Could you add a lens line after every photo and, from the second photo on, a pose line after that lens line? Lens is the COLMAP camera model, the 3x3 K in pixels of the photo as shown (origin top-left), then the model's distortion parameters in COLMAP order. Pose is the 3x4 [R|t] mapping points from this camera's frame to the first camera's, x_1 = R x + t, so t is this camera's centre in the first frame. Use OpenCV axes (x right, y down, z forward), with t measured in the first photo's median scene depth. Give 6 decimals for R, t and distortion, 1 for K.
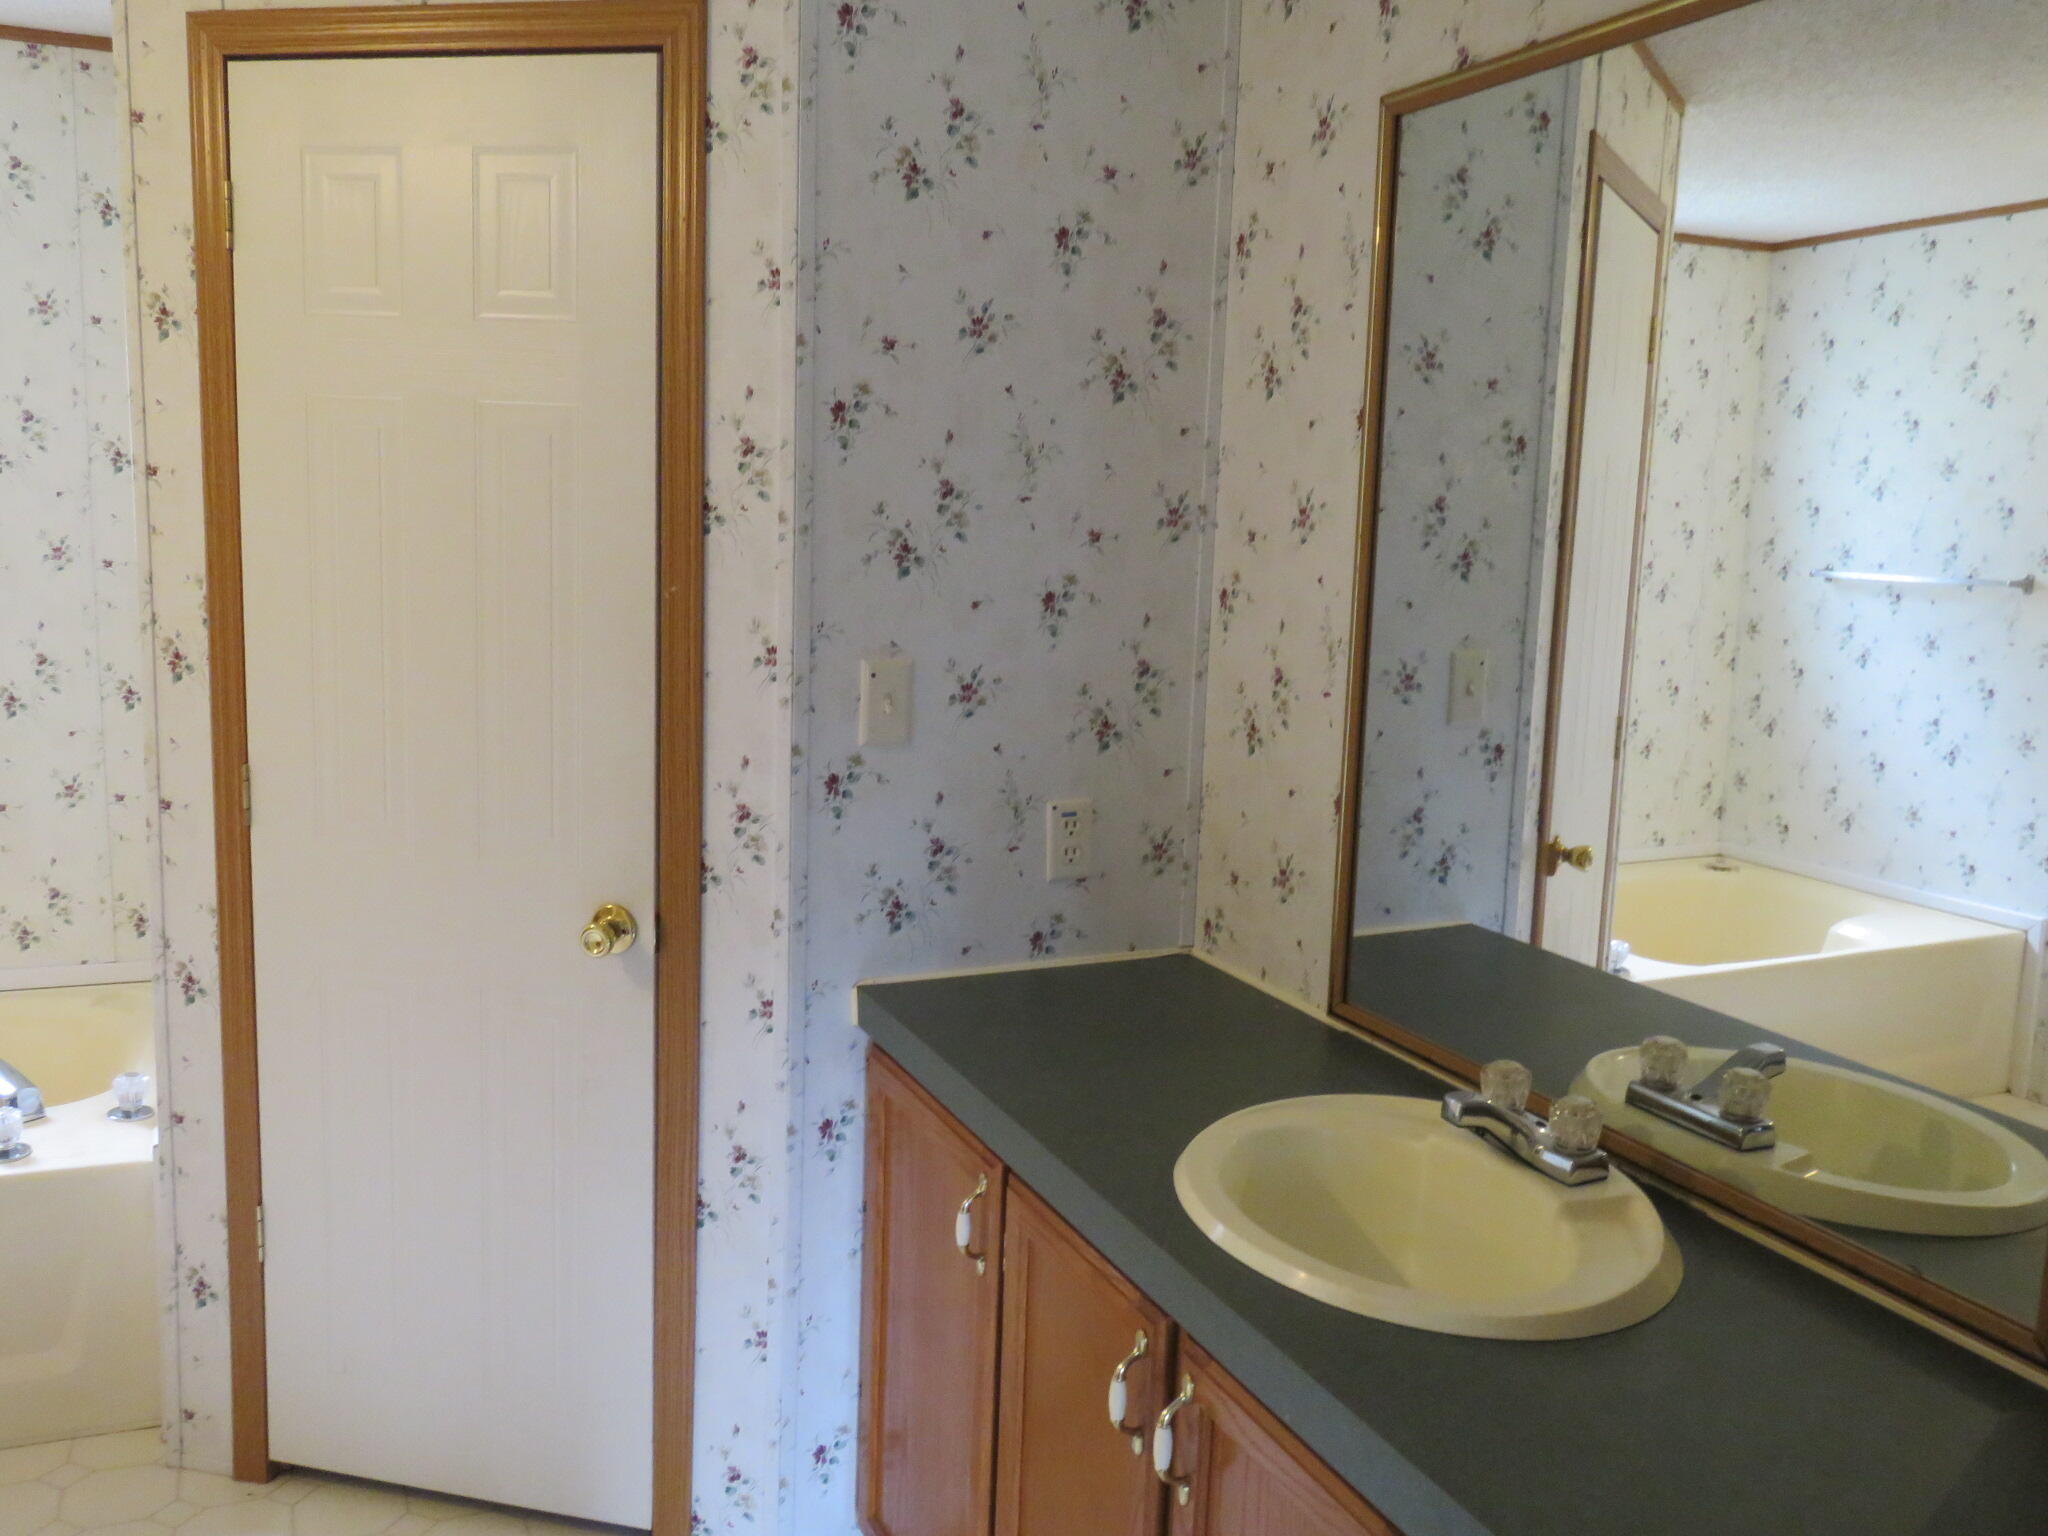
lens RADIAL K [[1659.0, 0, 1022.4], [0, 1659.0, 799.4], [0, 0, 1]] dist [-0.006565, -0.010720]
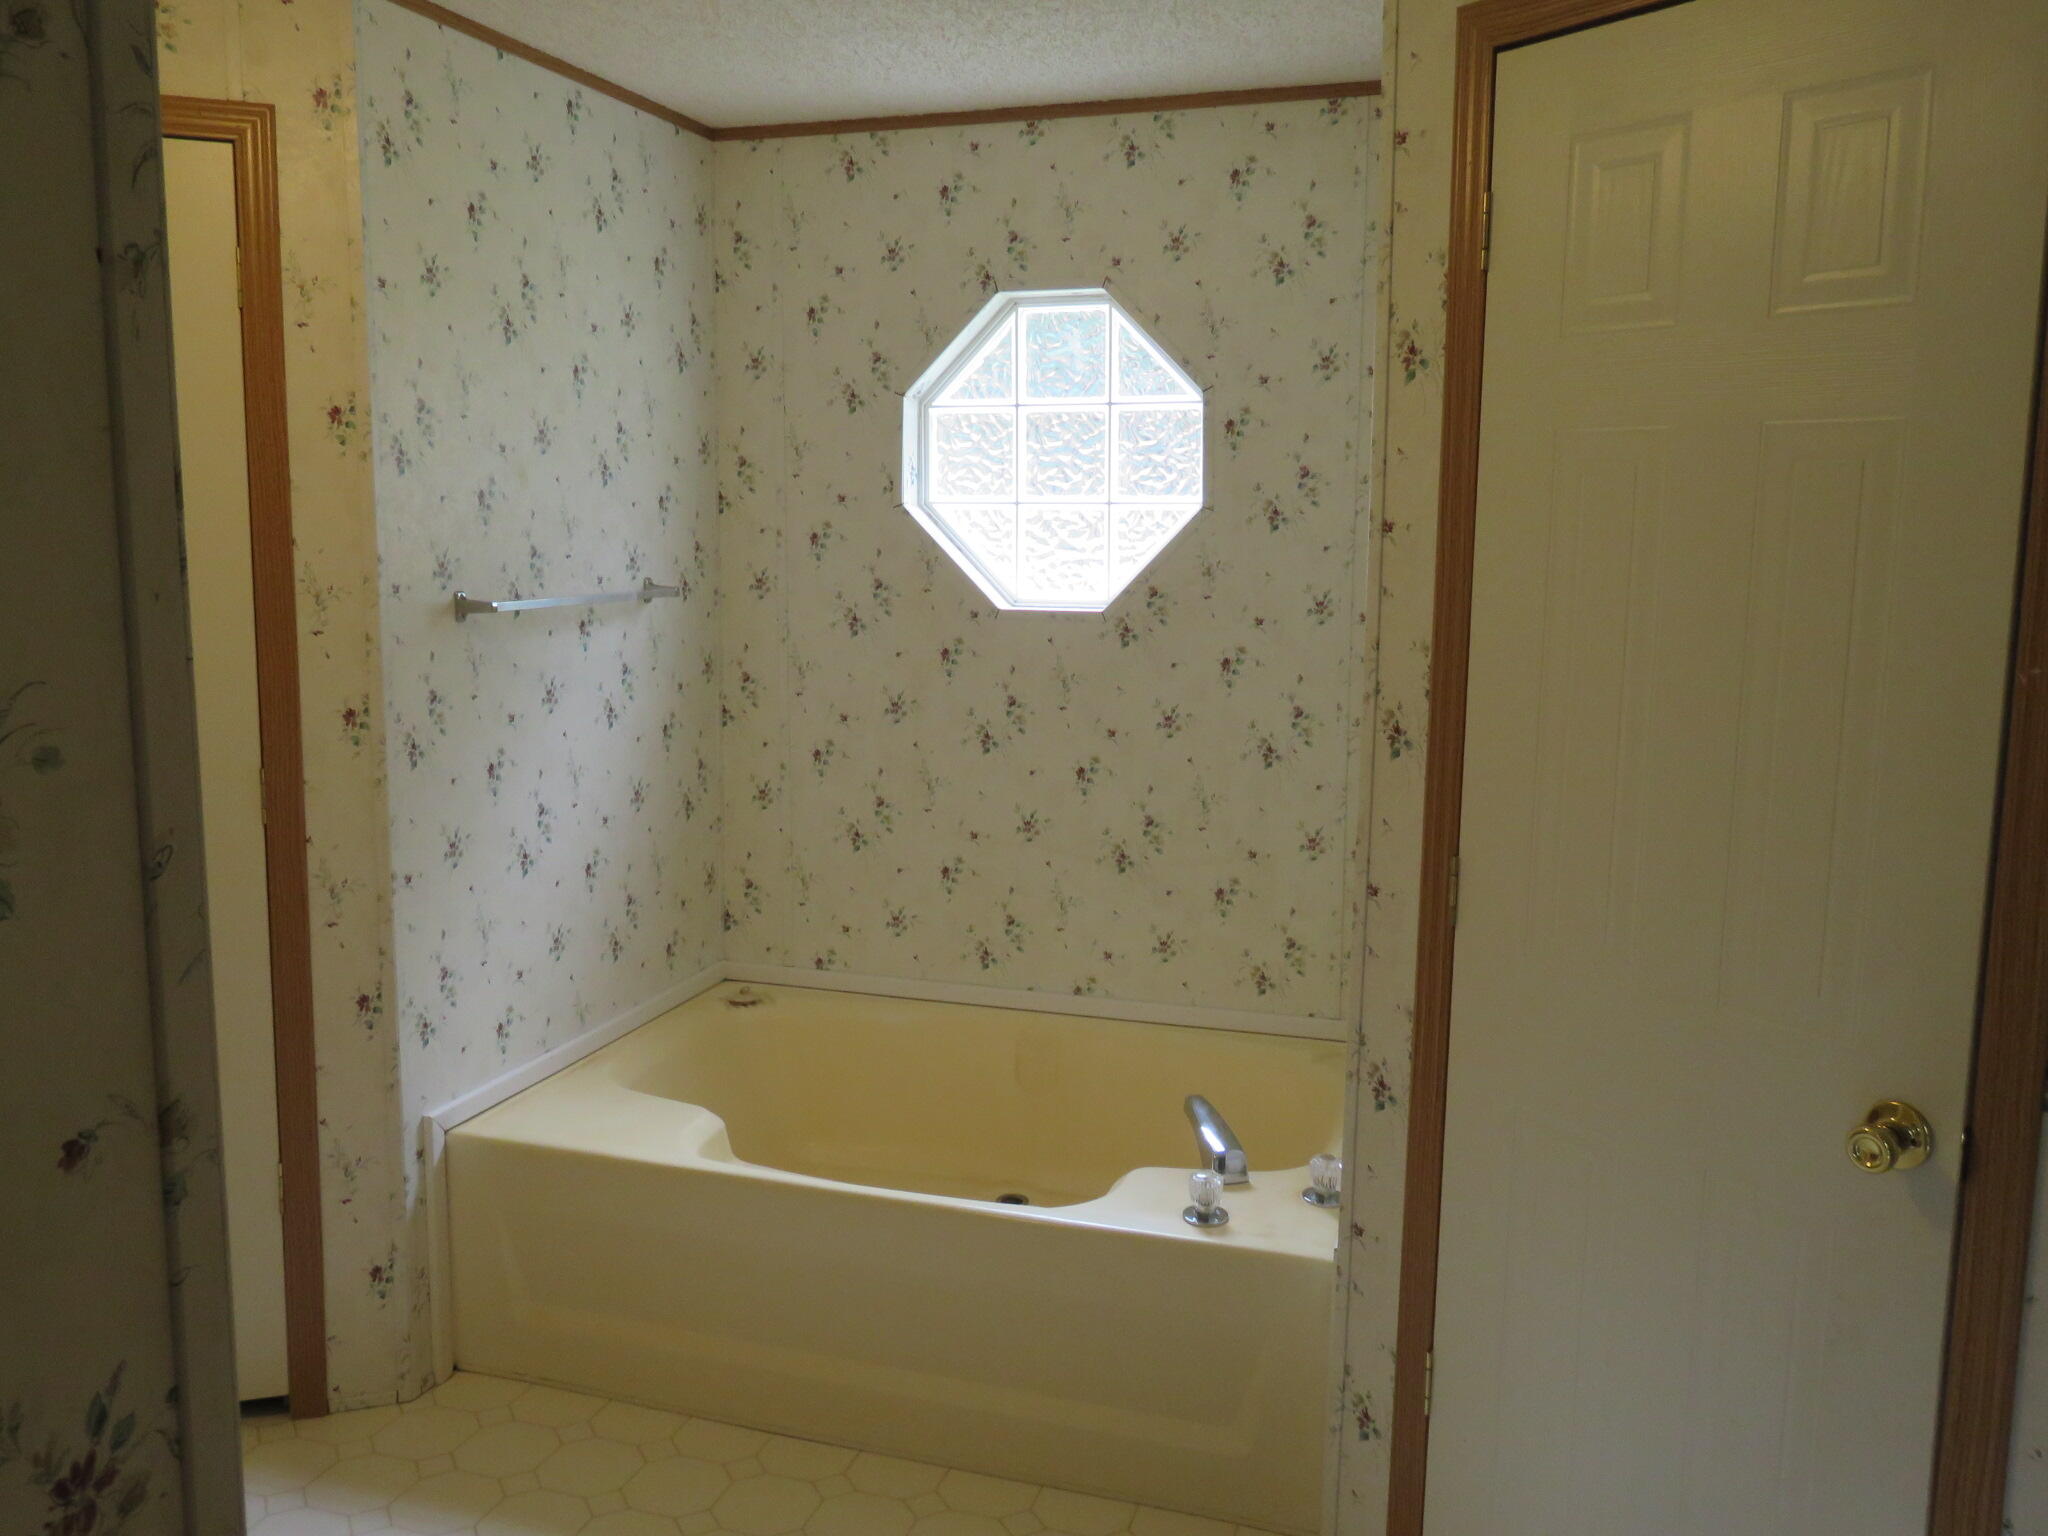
lens RADIAL K [[1663.0, 0, 1021.1], [0, 1663.0, 788.1], [0, 0, 1]] dist [0.005614, -0.037020]
pose [[0.741653, 0.068832, -0.667242, -0.056091], [-0.083823, 0.996434, 0.009620, -0.048210], [0.665525, 0.048795, 0.744779, 0.194373]]
